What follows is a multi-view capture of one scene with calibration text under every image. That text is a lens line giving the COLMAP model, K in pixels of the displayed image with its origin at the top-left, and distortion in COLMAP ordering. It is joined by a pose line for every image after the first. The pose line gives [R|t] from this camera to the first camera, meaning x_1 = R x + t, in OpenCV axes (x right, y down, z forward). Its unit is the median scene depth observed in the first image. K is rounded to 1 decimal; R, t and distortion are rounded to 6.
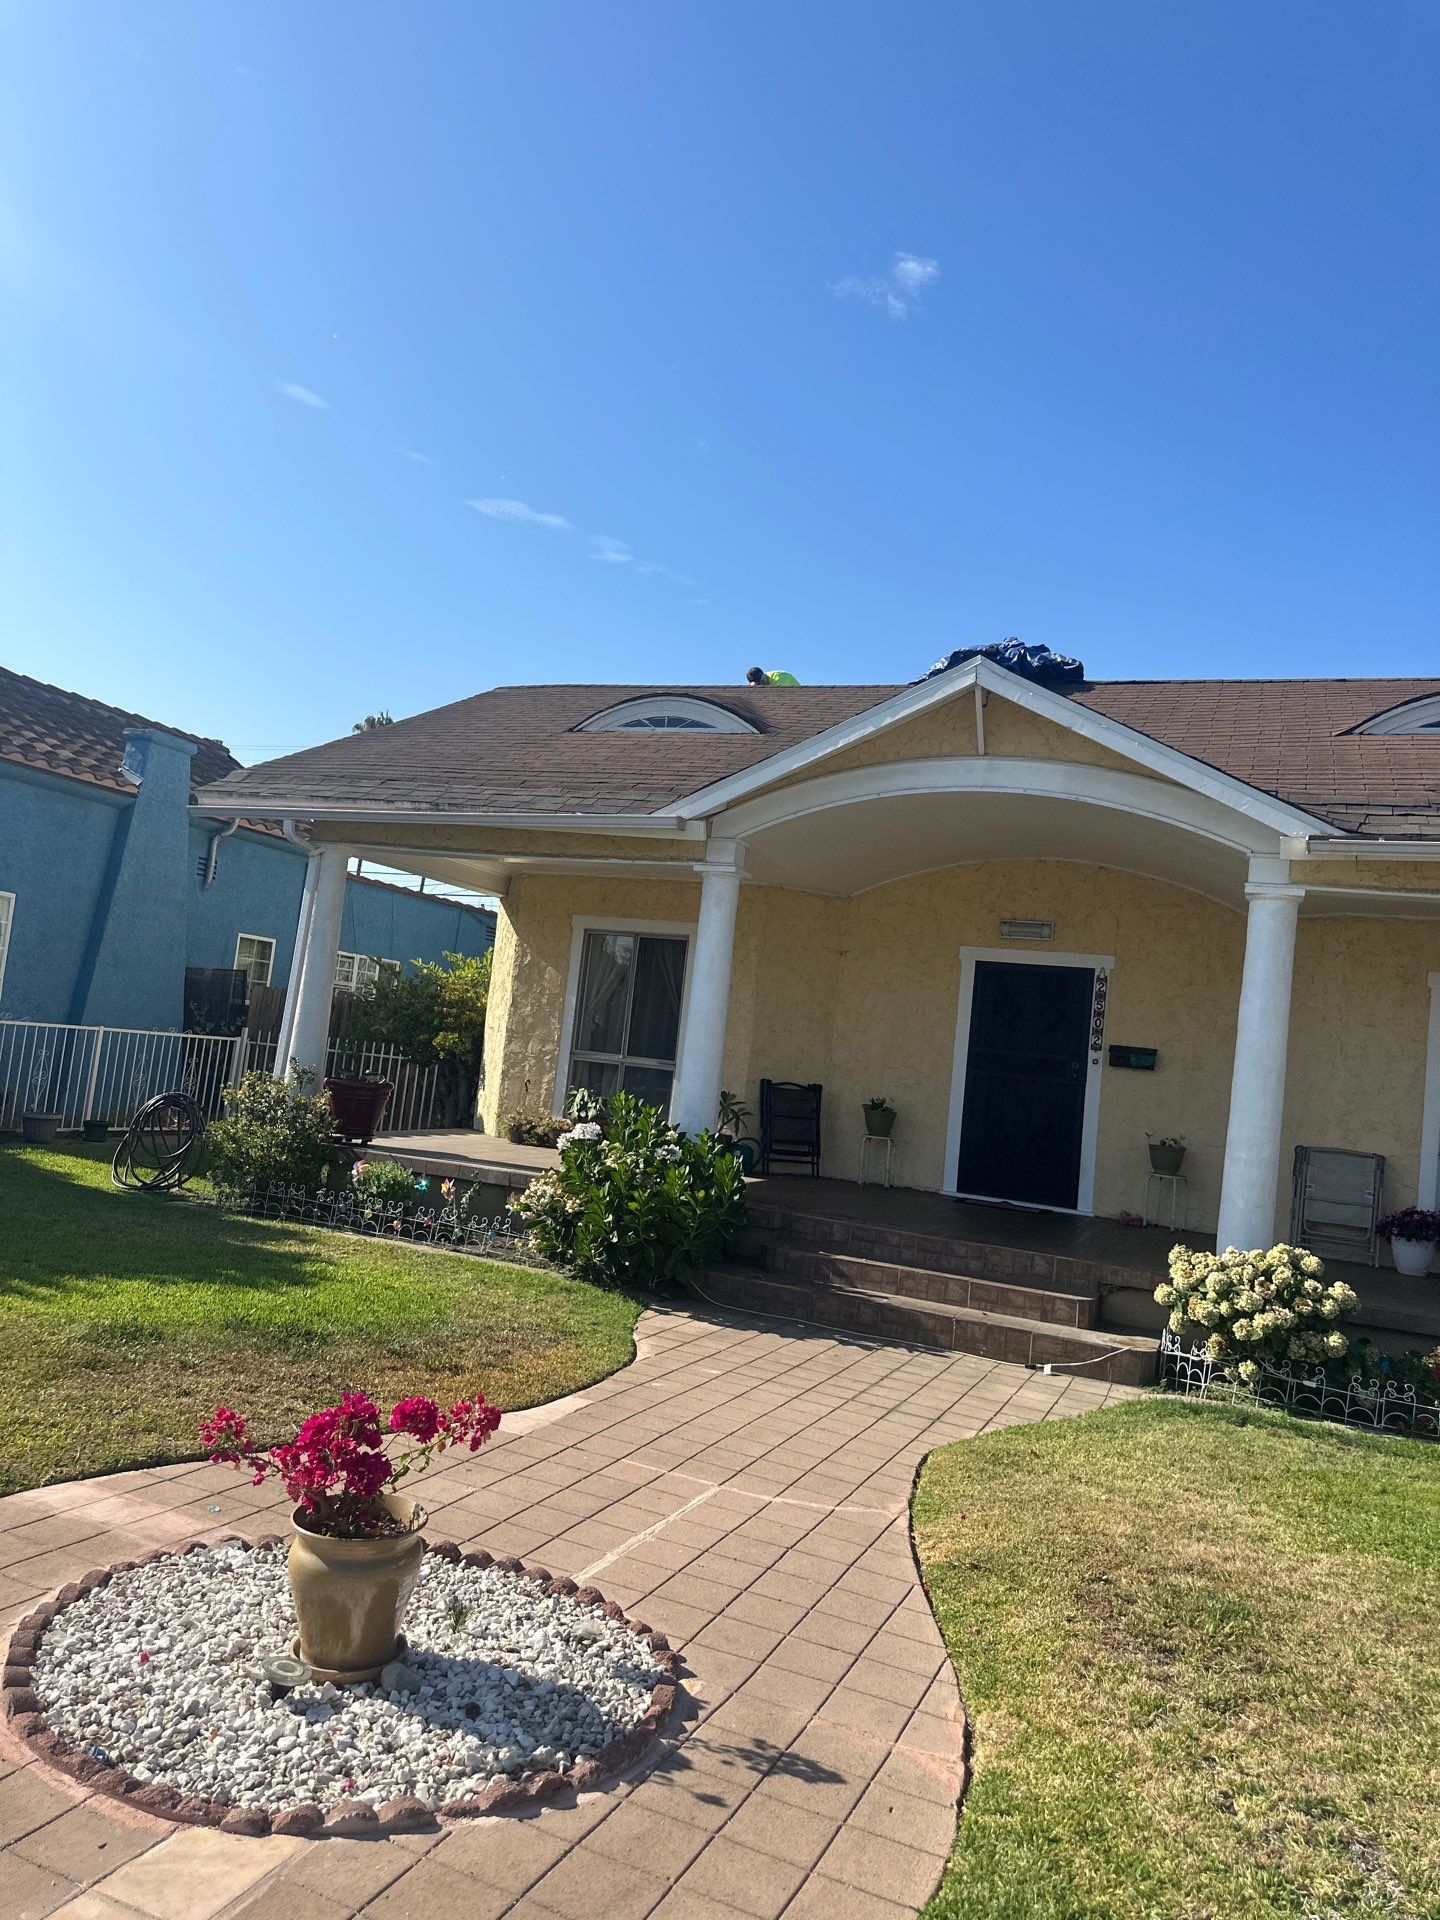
lens RADIAL K [[1310.9, 0, 659.8], [0, 1310.9, 957.7], [0, 0, 1]] dist [0.069850, -0.102863]
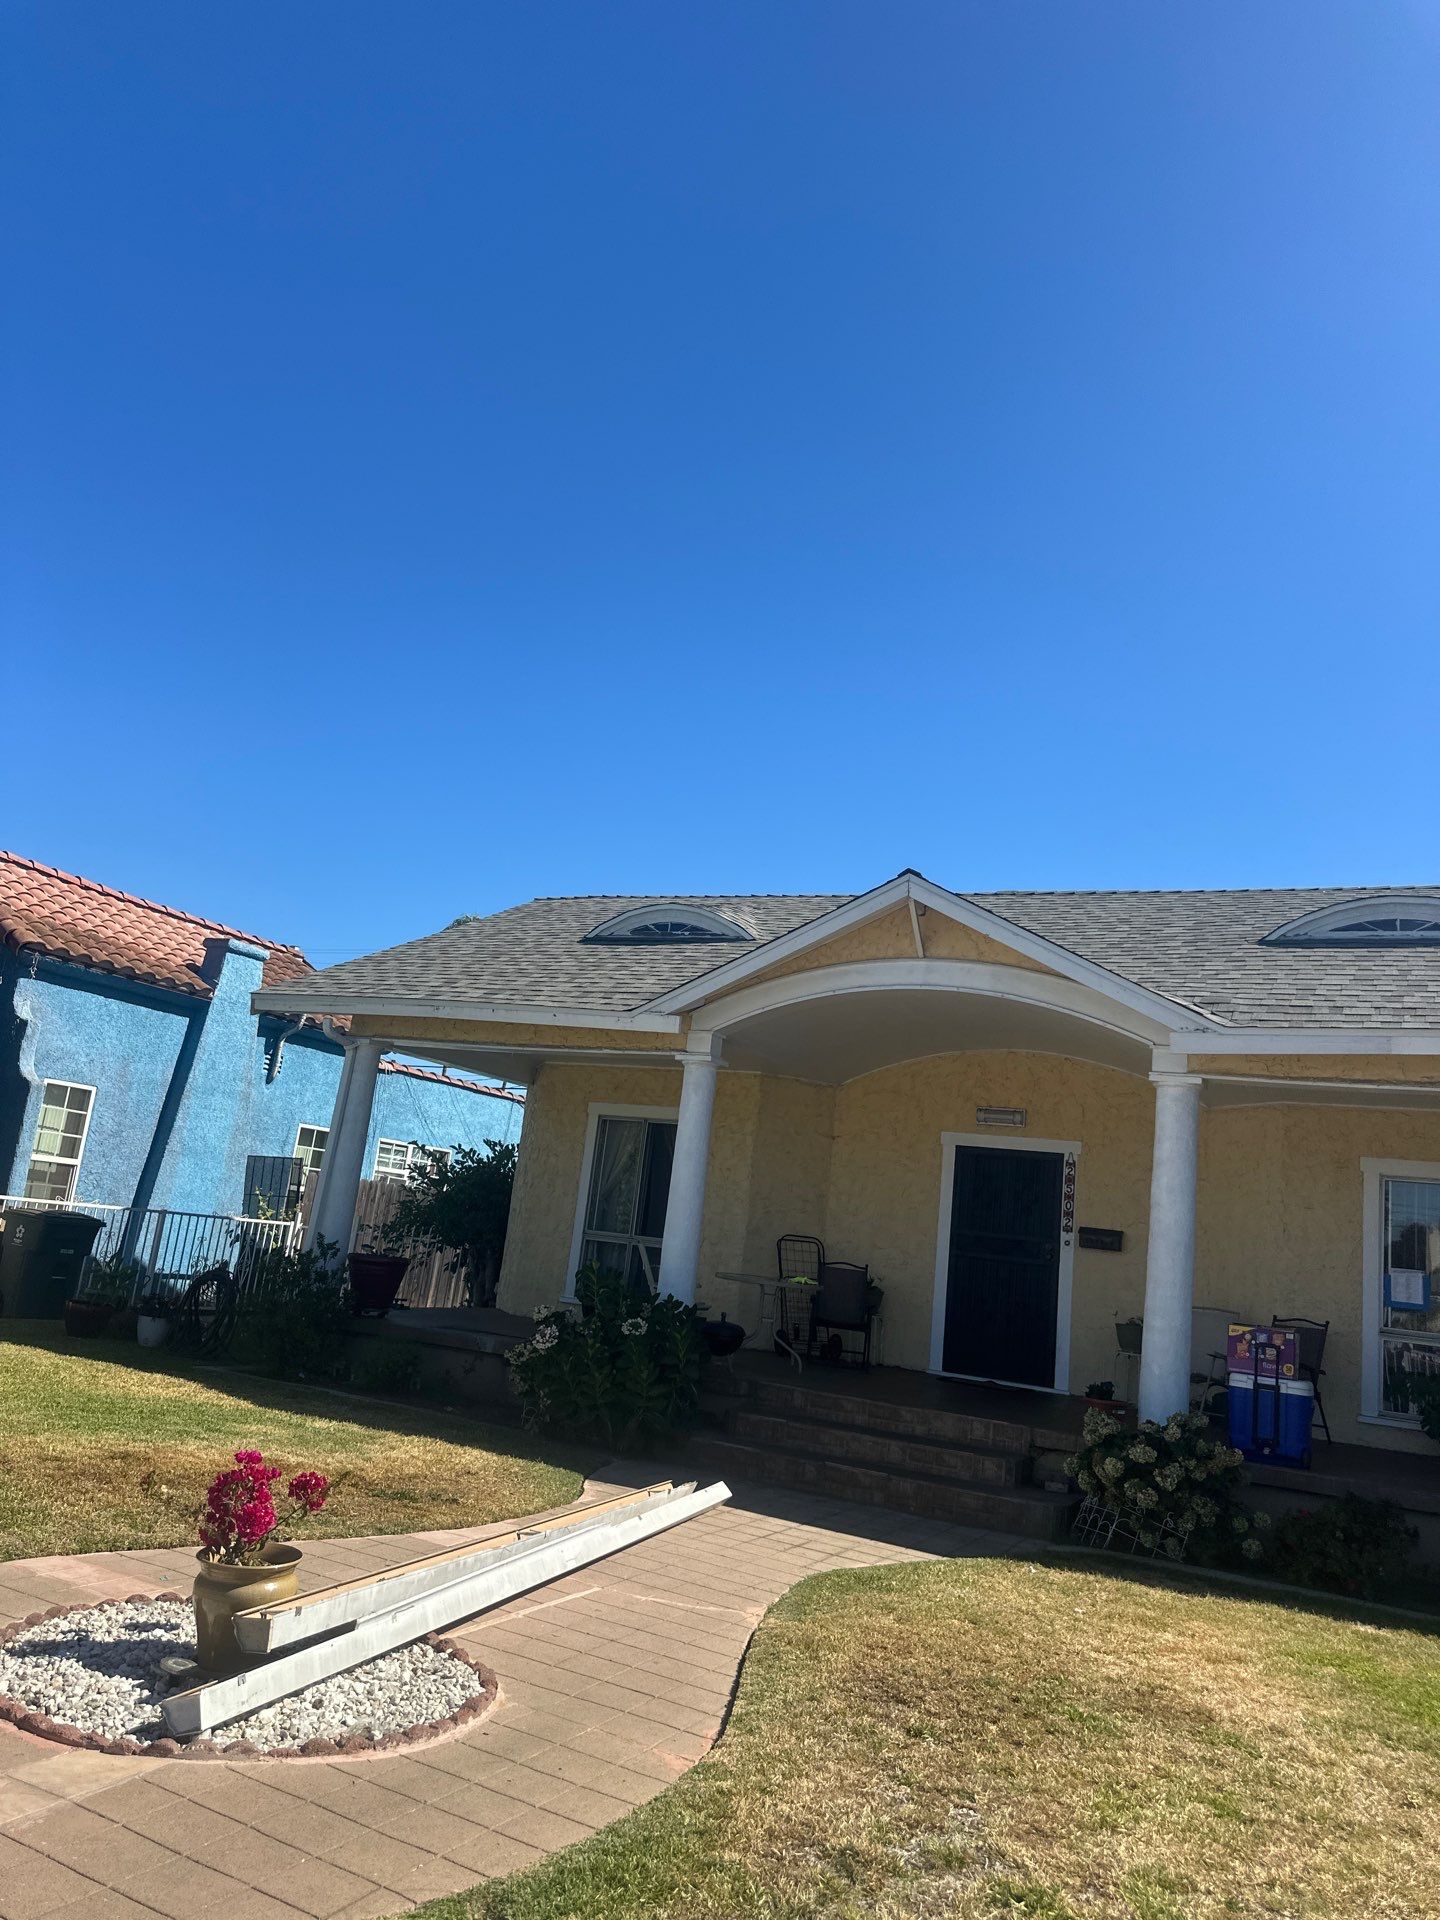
lens RADIAL K [[1330.5, 0, 692.8], [0, 1330.5, 950.0], [0, 0, 1]] dist [0.073309, -0.047743]
pose [[0.998822, -0.004175, -0.048342, 0.084188], [-0.003172, 0.988542, -0.150916, 0.010137], [0.048418, 0.150891, 0.987364, -0.111141]]
